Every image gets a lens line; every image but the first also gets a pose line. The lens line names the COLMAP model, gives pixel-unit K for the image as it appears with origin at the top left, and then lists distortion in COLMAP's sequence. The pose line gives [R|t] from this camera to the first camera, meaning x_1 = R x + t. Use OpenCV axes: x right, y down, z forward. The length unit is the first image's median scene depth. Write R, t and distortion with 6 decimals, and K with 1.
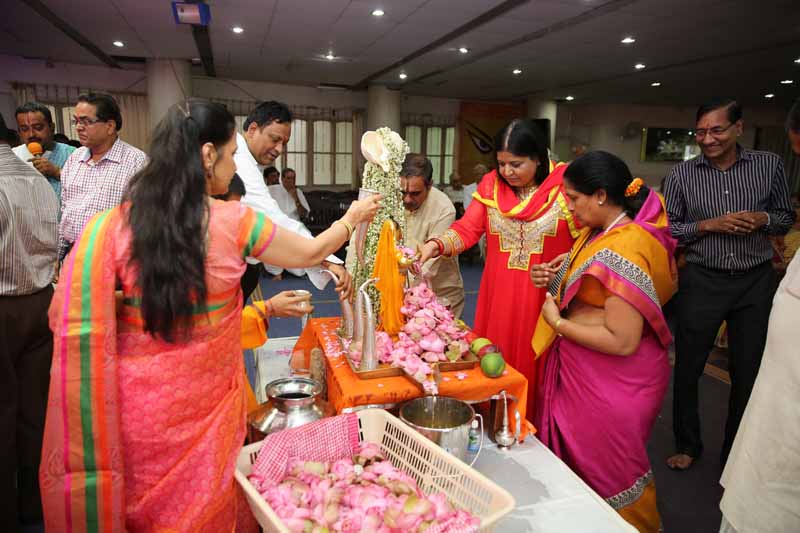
lens RADIAL K [[542.7, 0, 402.1], [0, 542.7, 265.6], [0, 0, 1]] dist [-0.102816, 0.072141]
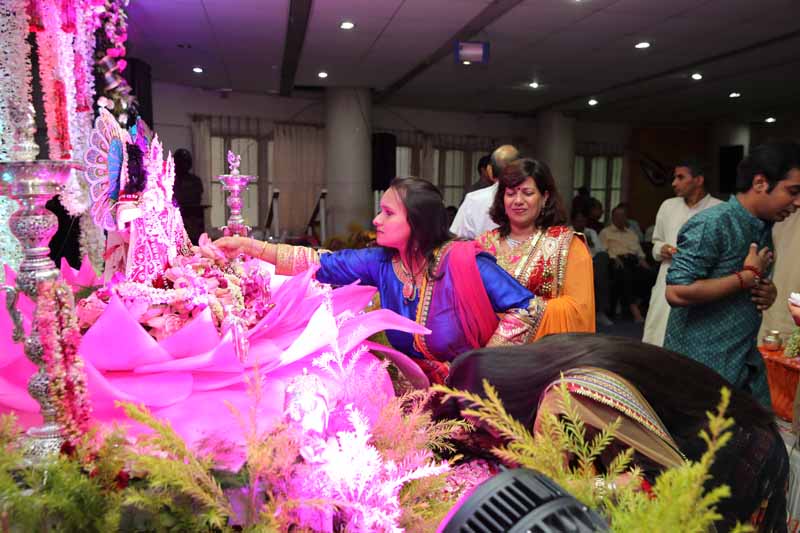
lens RADIAL K [[660.9, 0, 412.0], [0, 660.9, 274.5], [0, 0, 1]] dist [-0.048173, 0.070188]
pose [[0.993897, 0.007383, -0.110065, -0.213461], [-0.014972, 0.997554, -0.068284, 0.017330], [0.109291, 0.069515, 0.991576, -0.127219]]
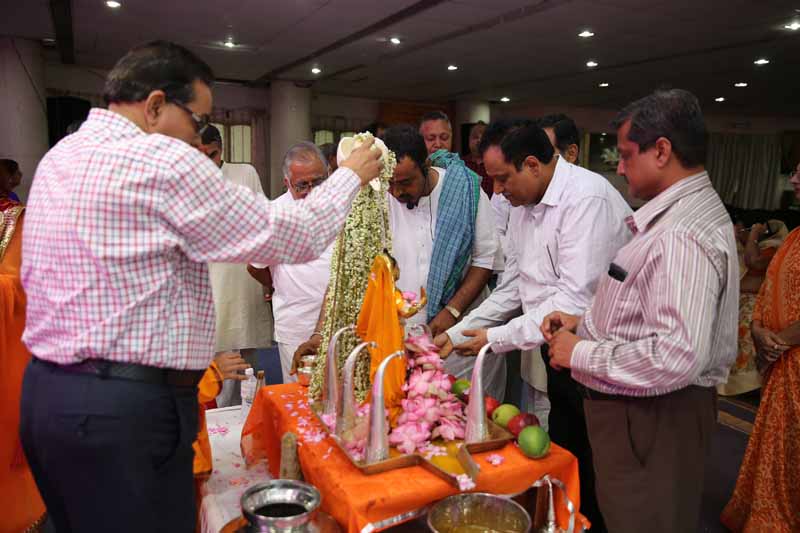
lens RADIAL K [[633.7, 0, 401.2], [0, 633.7, 270.3], [0, 0, 1]] dist [-0.069883, 0.087473]
pose [[0.987006, -0.024308, 0.158832, -0.036579], [0.030098, 0.998963, -0.034151, -0.008240], [-0.157837, 0.038487, 0.986715, 0.033201]]
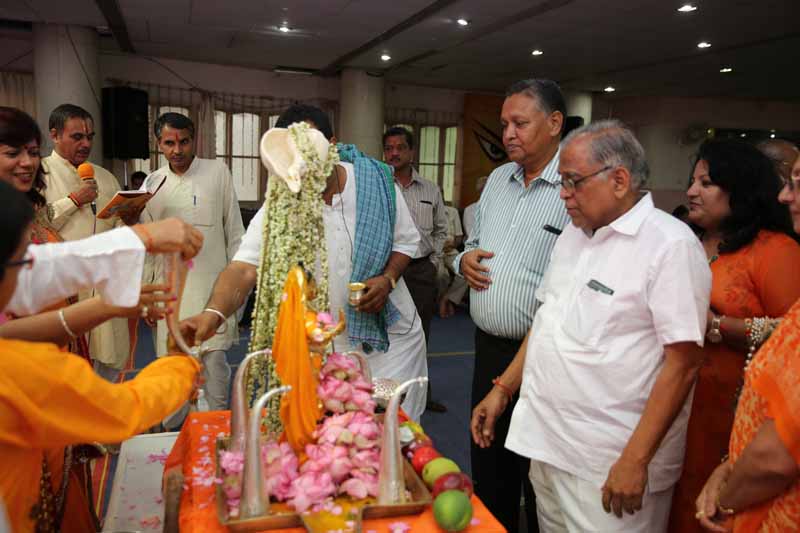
lens RADIAL K [[699.5, 0, 399.5], [0, 699.5, 268.2], [0, 0, 1]] dist [-0.039477, 0.084998]
pose [[0.999895, 0.013414, 0.005570, 0.023956], [-0.013111, 0.998603, -0.051194, -0.011399], [-0.006249, 0.051116, 0.998673, 0.048262]]
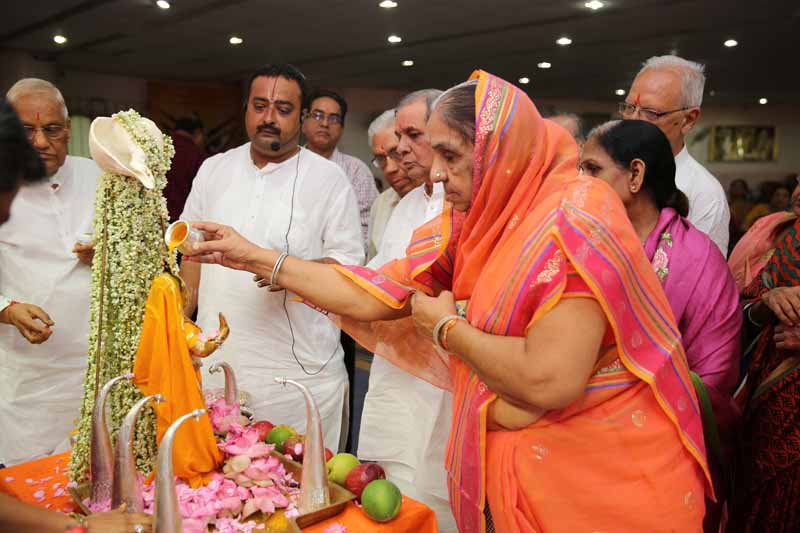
lens RADIAL K [[712.0, 0, 400.3], [0, 712.0, 268.7], [0, 0, 1]] dist [-0.027279, 0.064156]
pose [[0.896471, -0.085246, 0.434826, -0.032464], [0.104702, 0.994283, -0.020937, -0.012956], [-0.430555, 0.064297, 0.900271, 0.061721]]
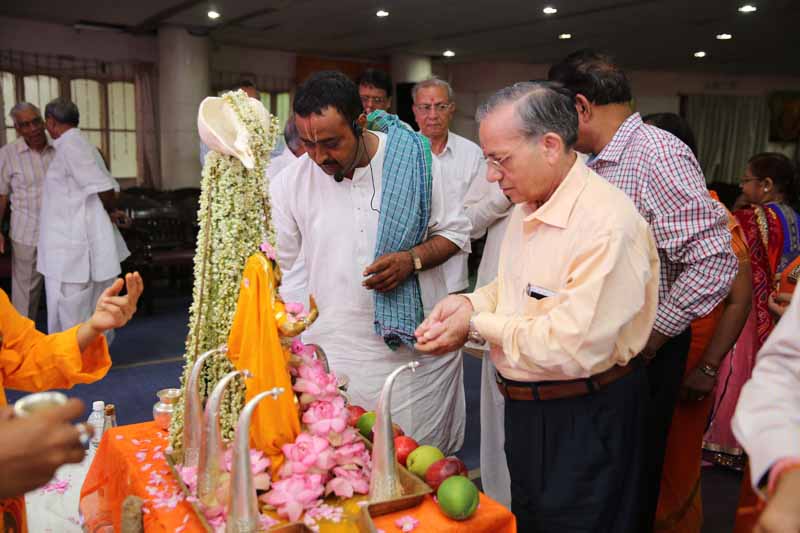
lens RADIAL K [[749.3, 0, 400.0], [0, 749.3, 272.8], [0, 0, 1]] dist [0.015832, 0.000000]
pose [[0.968526, -0.042622, 0.245236, -0.019460], [0.046905, 0.998831, -0.011647, -0.012564], [-0.244453, 0.022783, 0.969393, 0.052592]]
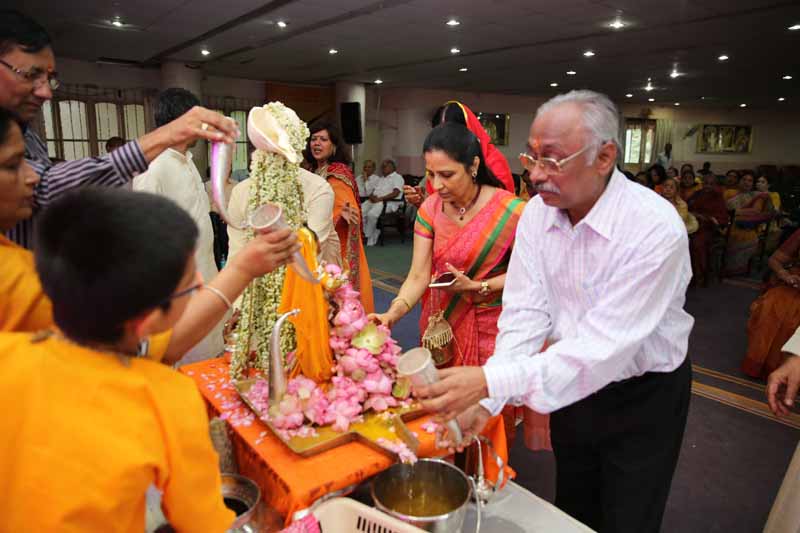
lens RADIAL K [[542.7, 0, 403.2], [0, 542.7, 268.8], [0, 0, 1]] dist [-0.102816, 0.072141]
pose [[0.930874, -0.086444, 0.354967, -0.042408], [0.075071, 0.996130, 0.045717, -0.013942], [-0.357545, -0.015909, 0.933760, 0.070646]]
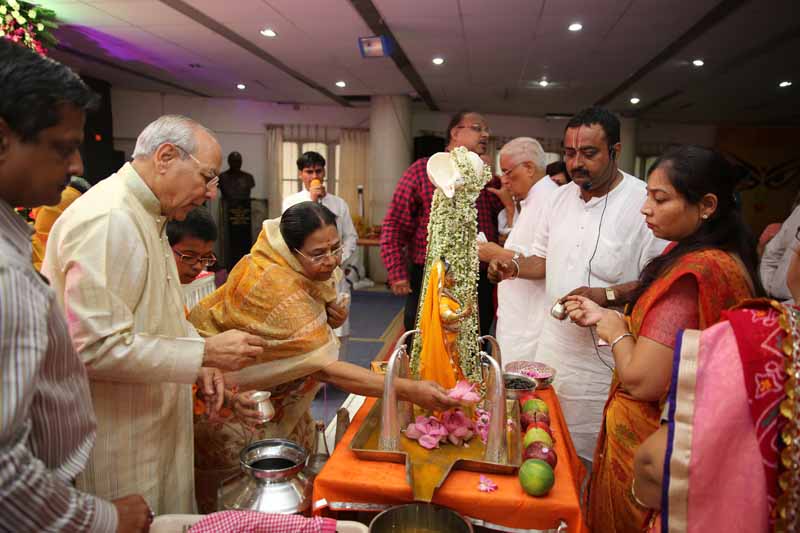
lens RADIAL K [[542.7, 0, 395.5], [0, 542.7, 281.0], [0, 0, 1]] dist [-0.102816, 0.072141]
pose [[0.893551, 0.074251, -0.442779, 0.070525], [-0.089723, 0.995867, -0.014065, -0.010137], [0.439905, 0.052295, 0.896521, 0.070623]]
